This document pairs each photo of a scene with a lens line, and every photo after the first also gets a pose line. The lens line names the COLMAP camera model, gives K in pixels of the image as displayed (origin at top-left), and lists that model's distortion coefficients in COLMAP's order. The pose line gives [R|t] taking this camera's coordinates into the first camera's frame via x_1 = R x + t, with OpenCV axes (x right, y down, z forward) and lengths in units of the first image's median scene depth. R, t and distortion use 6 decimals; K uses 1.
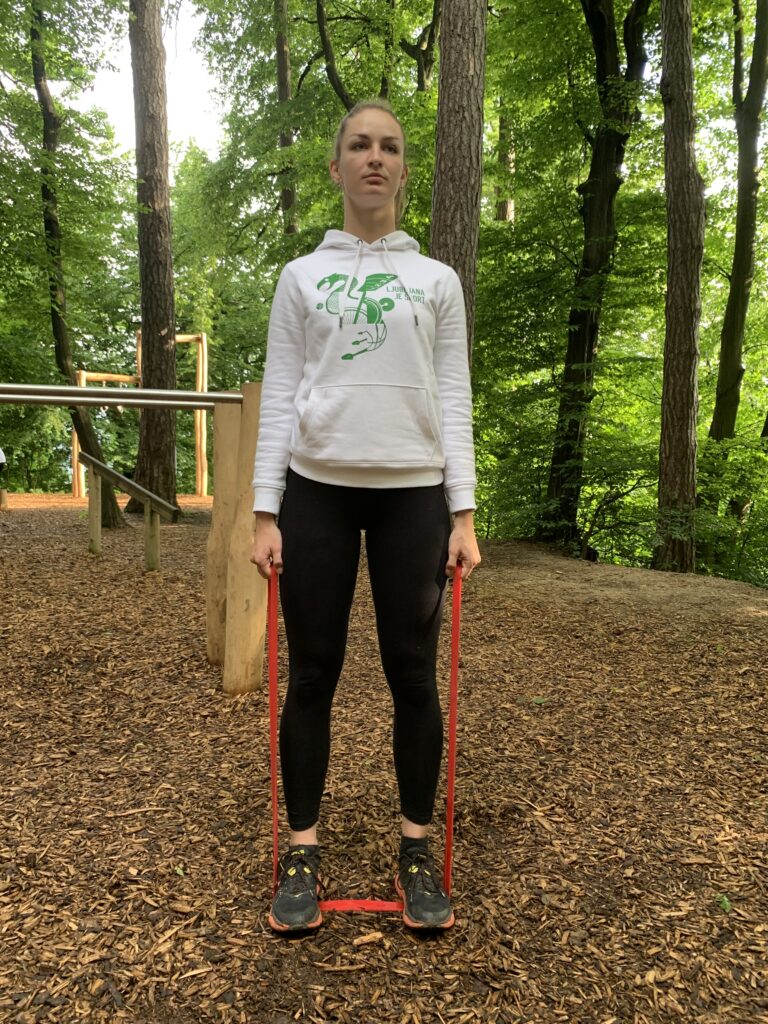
lens RADIAL K [[782.0, 0, 388.8], [0, 782.0, 502.5], [0, 0, 1]] dist [0.013306, -0.014408]
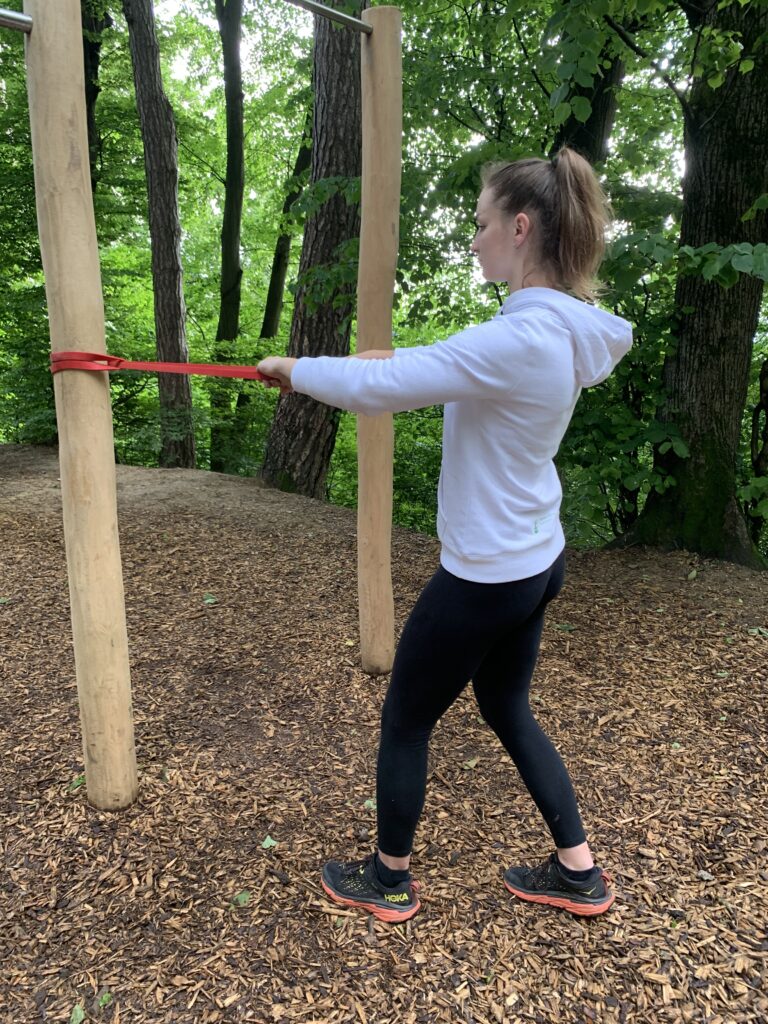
lens RADIAL K [[782.0, 0, 384.7], [0, 782.0, 516.3], [0, 0, 1]] dist [0.013306, -0.014408]
pose [[0.860046, -0.126697, 0.494235, 0.088038], [0.037235, 0.981681, 0.186859, -0.083230], [-0.508855, -0.142305, 0.849009, -0.325257]]
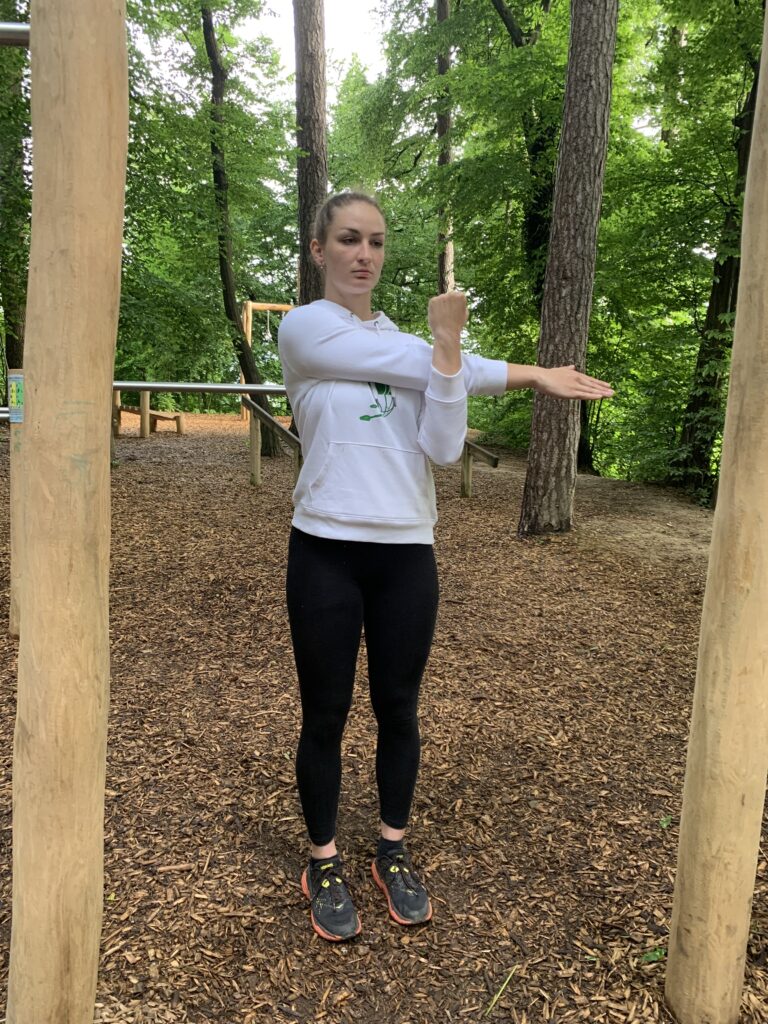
lens RADIAL K [[782.0, 0, 389.5], [0, 782.0, 507.9], [0, 0, 1]] dist [0.013306, -0.014408]
pose [[0.979678, 0.044946, -0.195478, 0.086249], [-0.021946, 0.992739, 0.118268, -0.078814], [0.199374, -0.111575, 0.973551, -0.157245]]
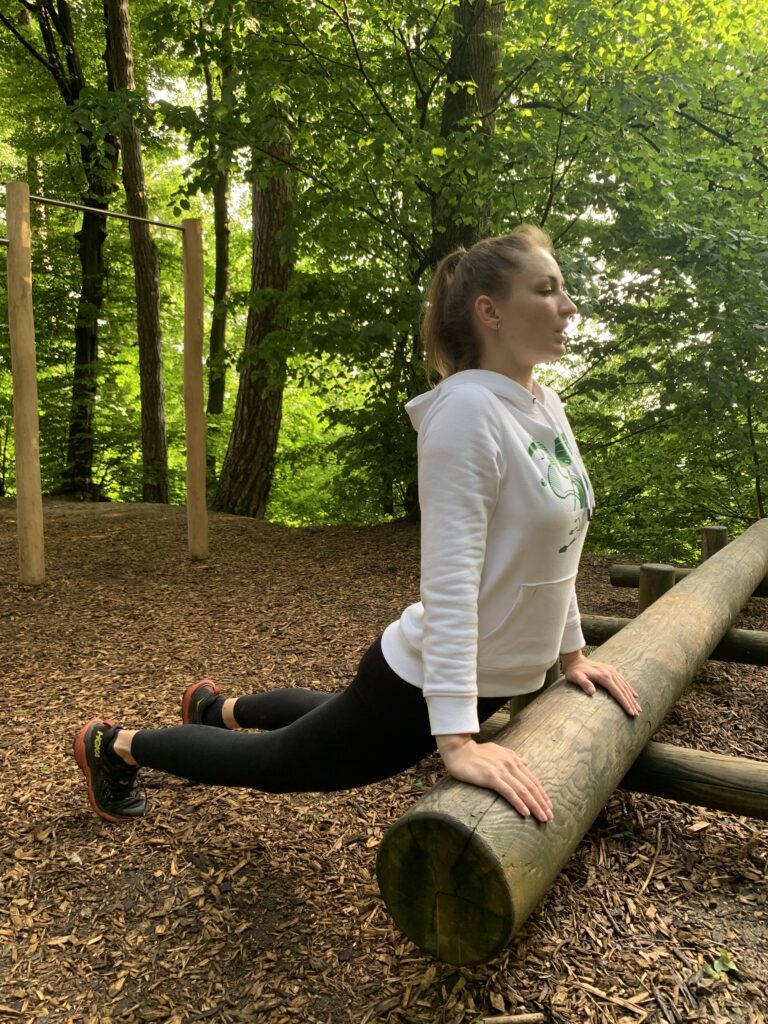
lens RADIAL K [[782.0, 0, 380.5], [0, 782.0, 509.0], [0, 0, 1]] dist [0.013306, -0.014408]
pose [[0.879893, -0.062765, 0.471008, 0.081833], [0.042706, 0.997672, 0.053168, 0.063172], [-0.473249, -0.026667, 0.880525, -1.084473]]
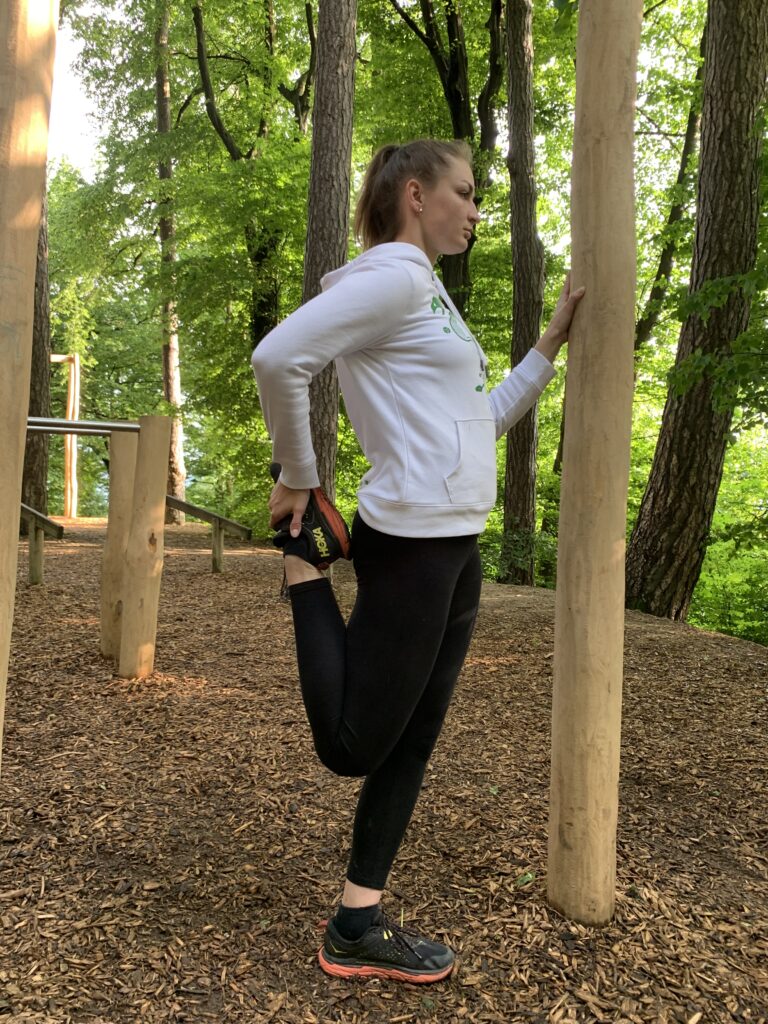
lens RADIAL K [[782.0, 0, 377.4], [0, 782.0, 511.0], [0, 0, 1]] dist [0.013306, -0.014408]
pose [[0.989296, 0.011461, 0.145471, -0.001718], [-0.008333, 0.999721, -0.022091, 0.012191], [-0.145684, 0.020643, 0.989116, -0.180126]]
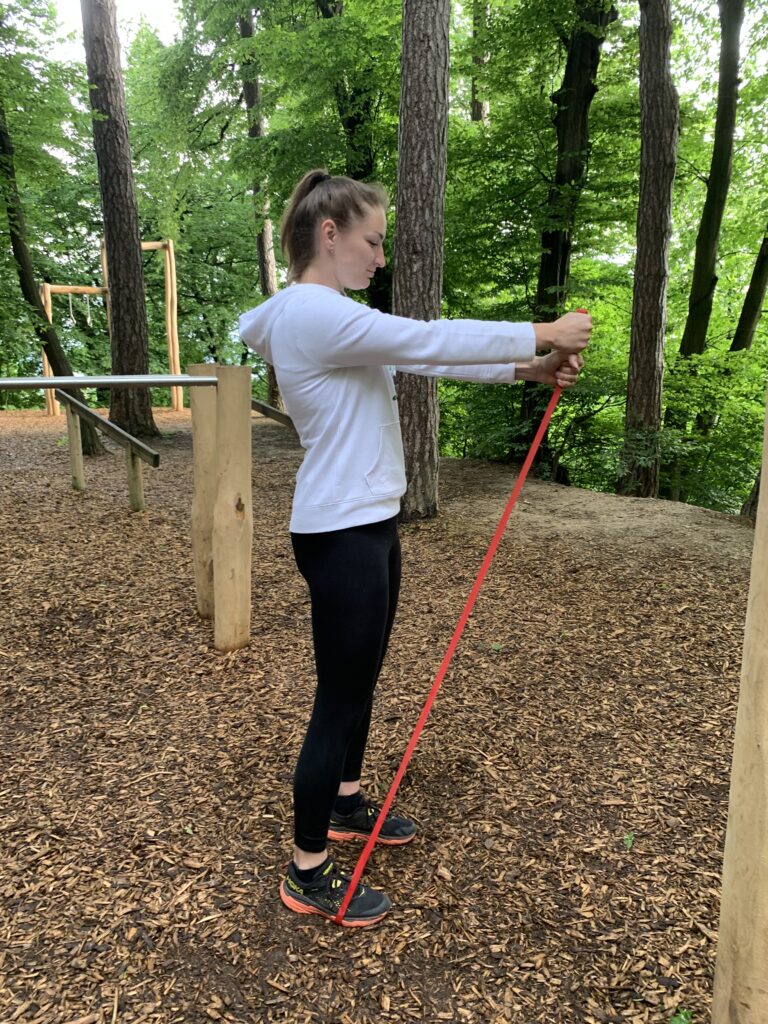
lens RADIAL K [[782.0, 0, 397.9], [0, 782.0, 517.1], [0, 0, 1]] dist [0.013306, -0.014408]
pose [[0.999100, -0.026962, 0.032759, 0.013269], [0.021749, 0.988416, 0.150203, -0.083886], [-0.036430, -0.149355, 0.988112, -0.062835]]
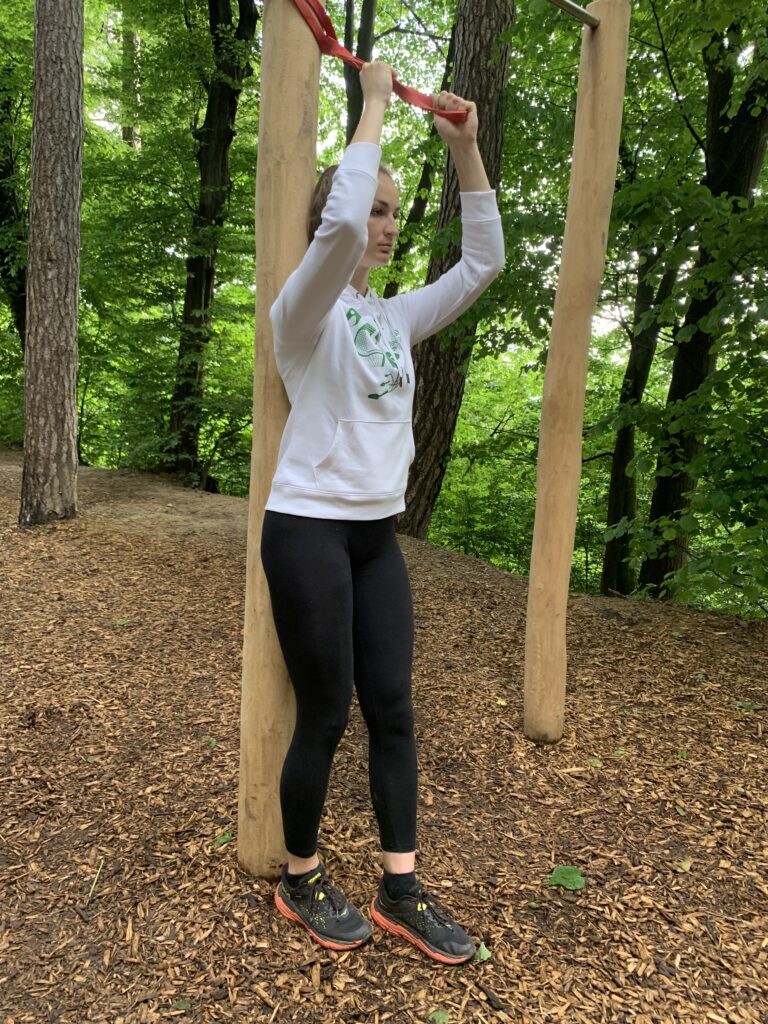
lens RADIAL K [[782.0, 0, 377.4], [0, 782.0, 505.9], [0, 0, 1]] dist [0.013306, -0.014408]
pose [[0.910216, -0.029565, 0.413077, 0.041937], [-0.016752, 0.994004, 0.108056, -0.056698], [-0.413794, -0.105274, 0.904263, -0.213917]]
